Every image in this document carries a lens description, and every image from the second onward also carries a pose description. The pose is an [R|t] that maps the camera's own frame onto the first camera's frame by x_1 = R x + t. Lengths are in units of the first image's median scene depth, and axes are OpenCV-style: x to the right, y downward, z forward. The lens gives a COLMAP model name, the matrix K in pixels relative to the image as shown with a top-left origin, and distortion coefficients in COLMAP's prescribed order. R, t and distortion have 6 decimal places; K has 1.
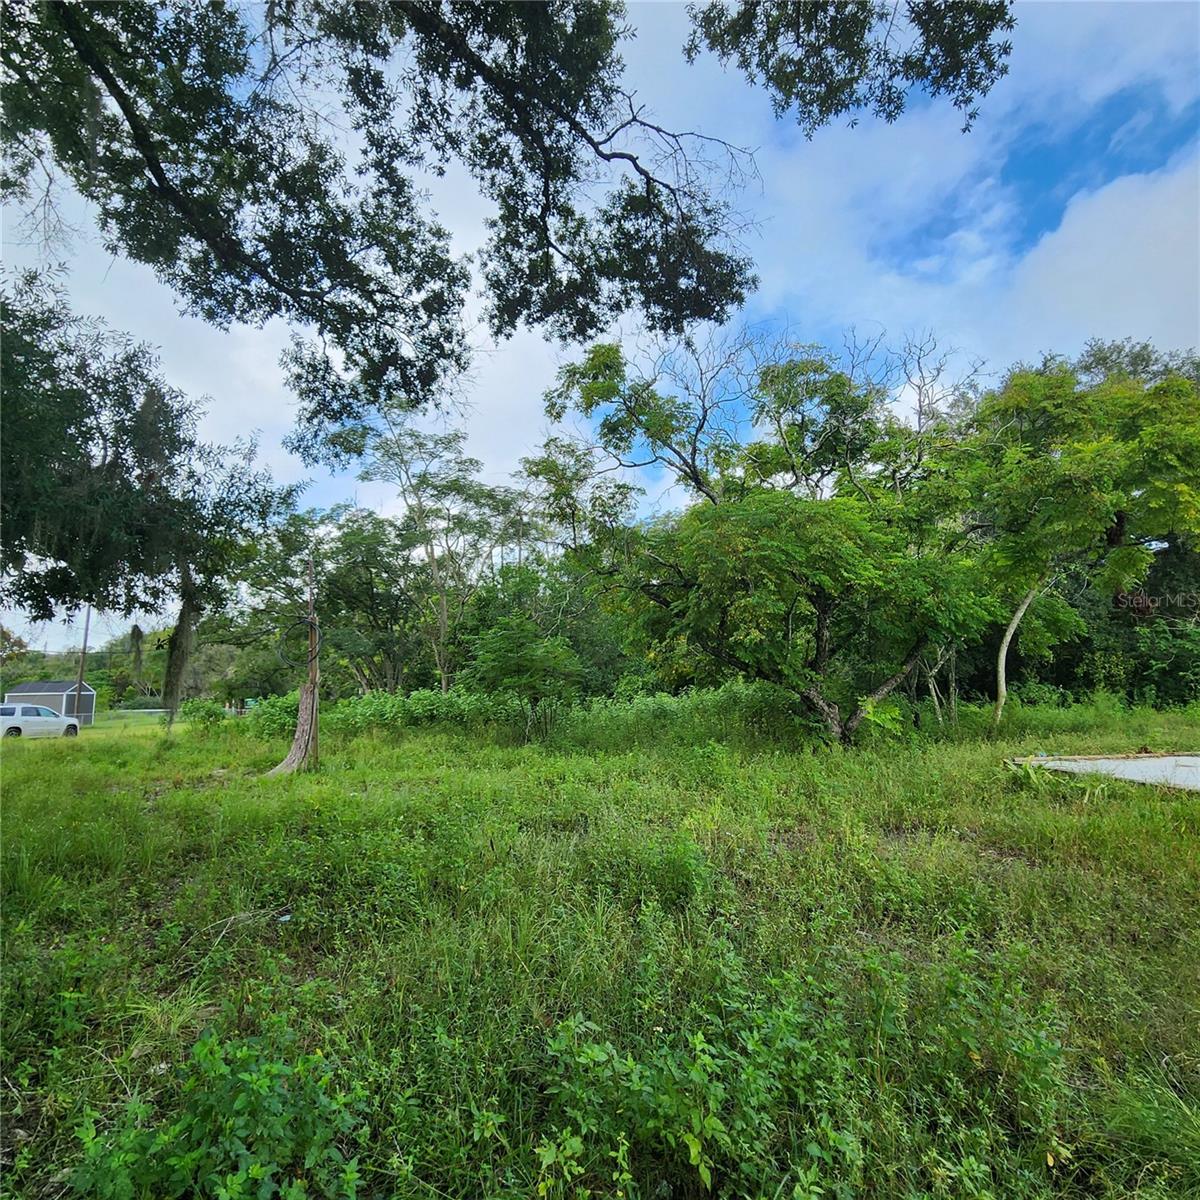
lens RADIAL K [[663.4, 0, 603.8], [0, 663.4, 595.9], [0, 0, 1]] dist [0.001600, 0.000043]
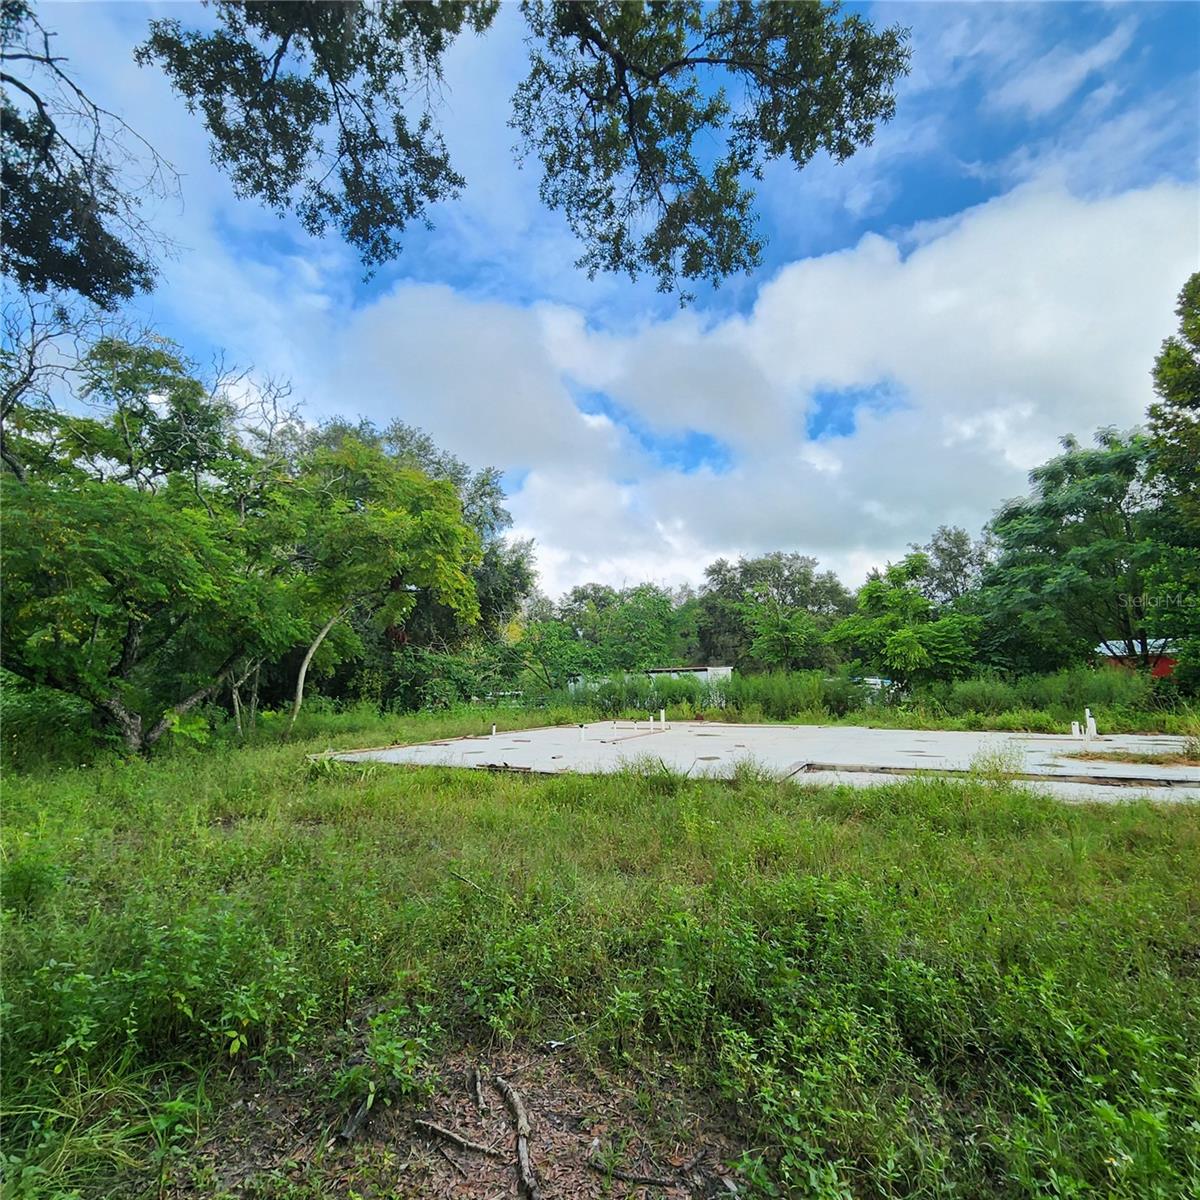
lens RADIAL K [[662.1, 0, 599.9], [0, 662.1, 592.9], [0, 0, 1]] dist [-0.001853, 0.000062]
pose [[0.549462, 0.132241, 0.824987, -0.097605], [-0.113875, 0.990034, -0.082854, -0.007941], [-0.827722, -0.048421, 0.559045, -0.079517]]
